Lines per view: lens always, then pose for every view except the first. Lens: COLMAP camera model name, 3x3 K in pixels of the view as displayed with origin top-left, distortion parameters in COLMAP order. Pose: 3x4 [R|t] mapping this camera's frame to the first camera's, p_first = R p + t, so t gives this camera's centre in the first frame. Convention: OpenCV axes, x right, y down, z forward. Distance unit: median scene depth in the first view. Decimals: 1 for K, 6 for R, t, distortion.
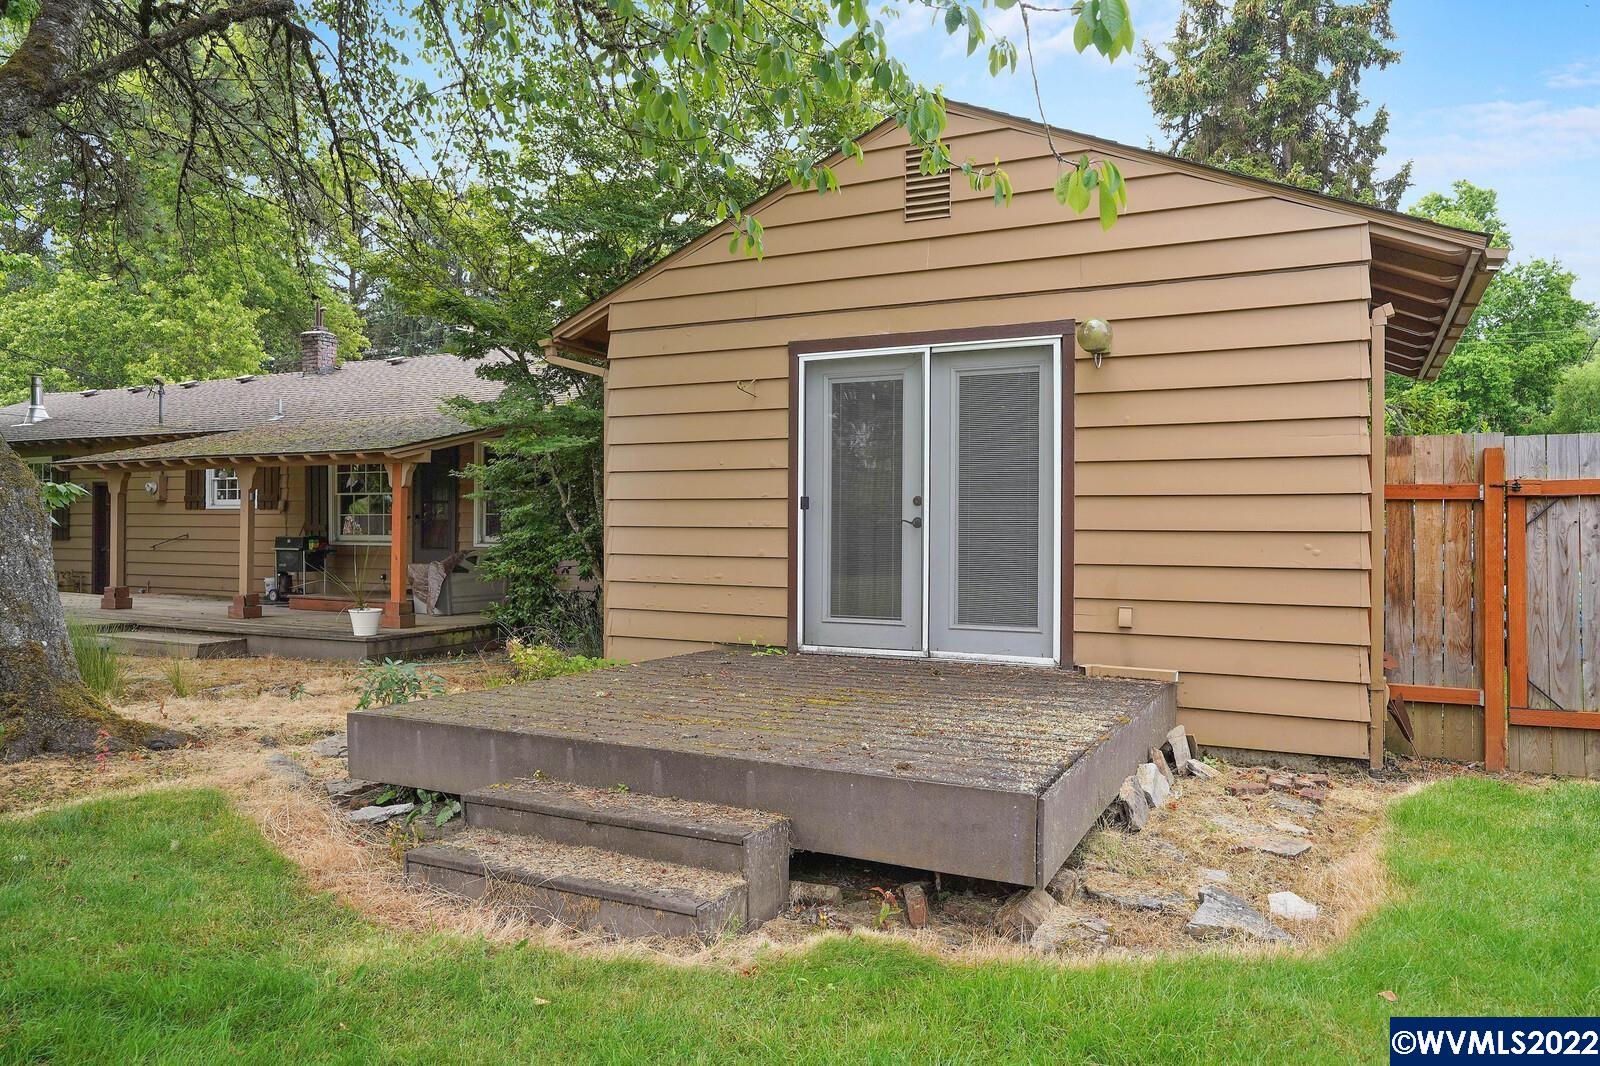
lens RADIAL K [[1095.5, 0, 802.3], [0, 1095.5, 531.8], [0, 0, 1]] dist [0.009417, 0.004771]
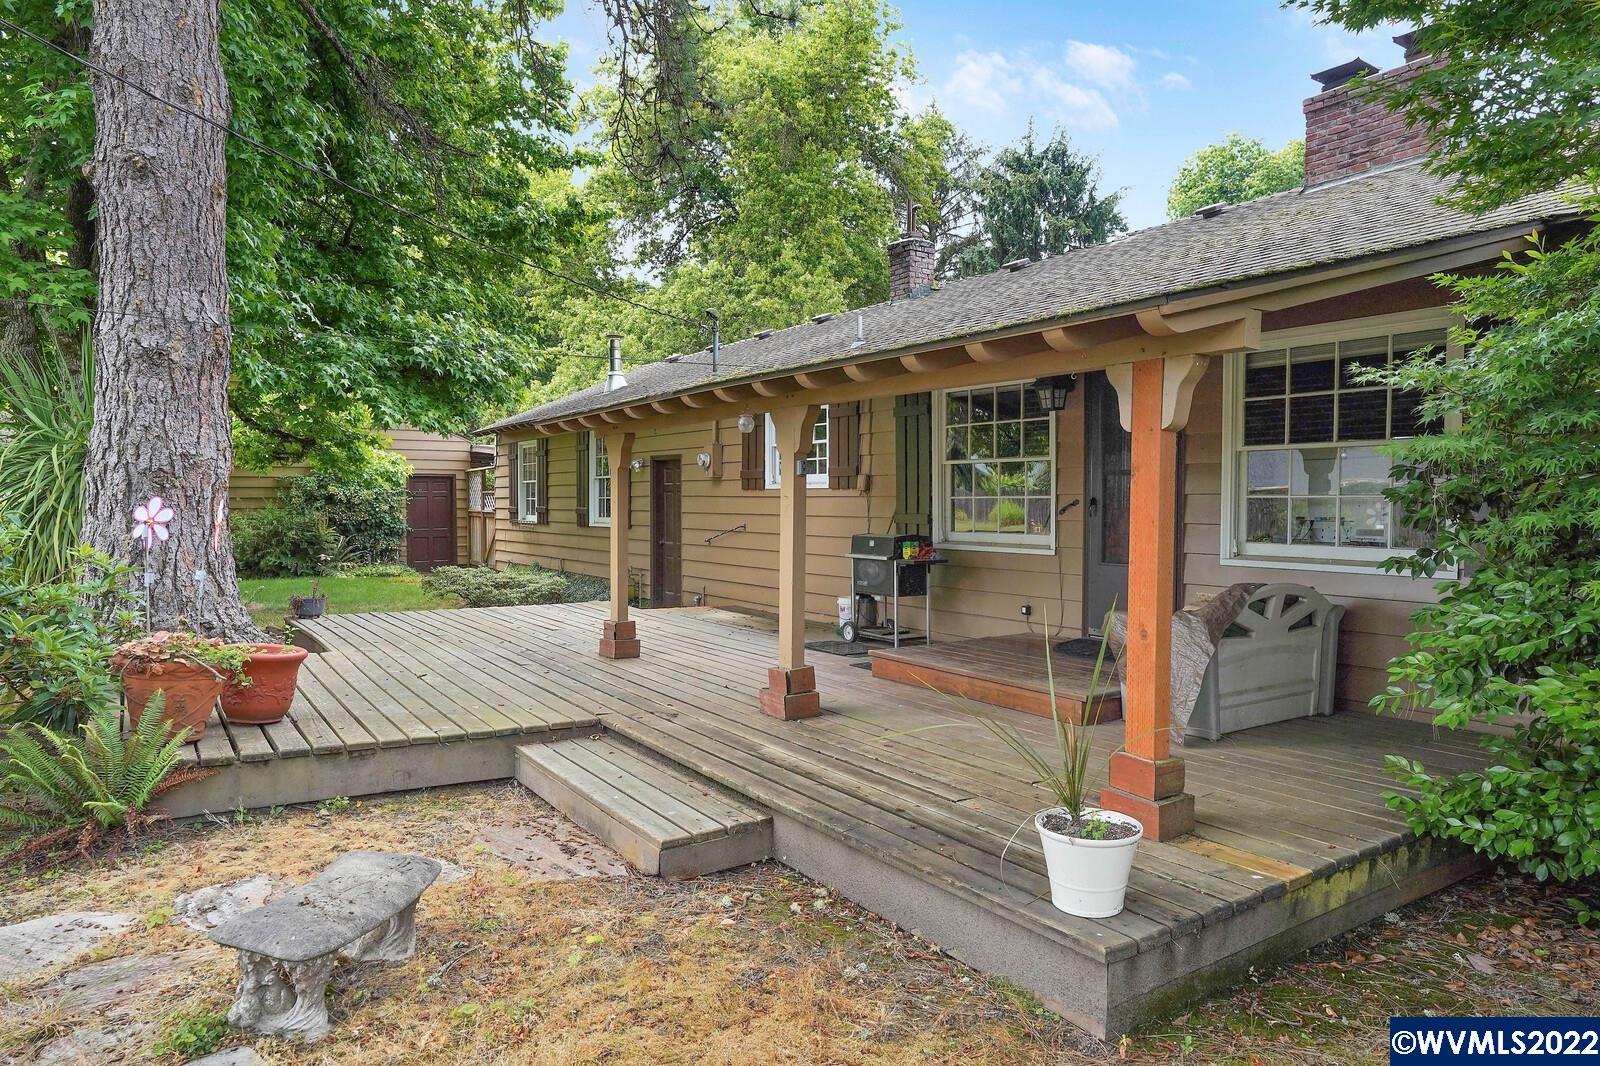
lens RADIAL K [[1025.5, 0, 799.9], [0, 1025.5, 531.6], [0, 0, 1]] dist [0.002693, 0.000130]
pose [[0.871848, 0.010679, -0.489659, -0.203135], [0.003447, 0.999604, 0.027937, -0.011807], [0.489764, -0.026045, 0.871466, 0.439353]]
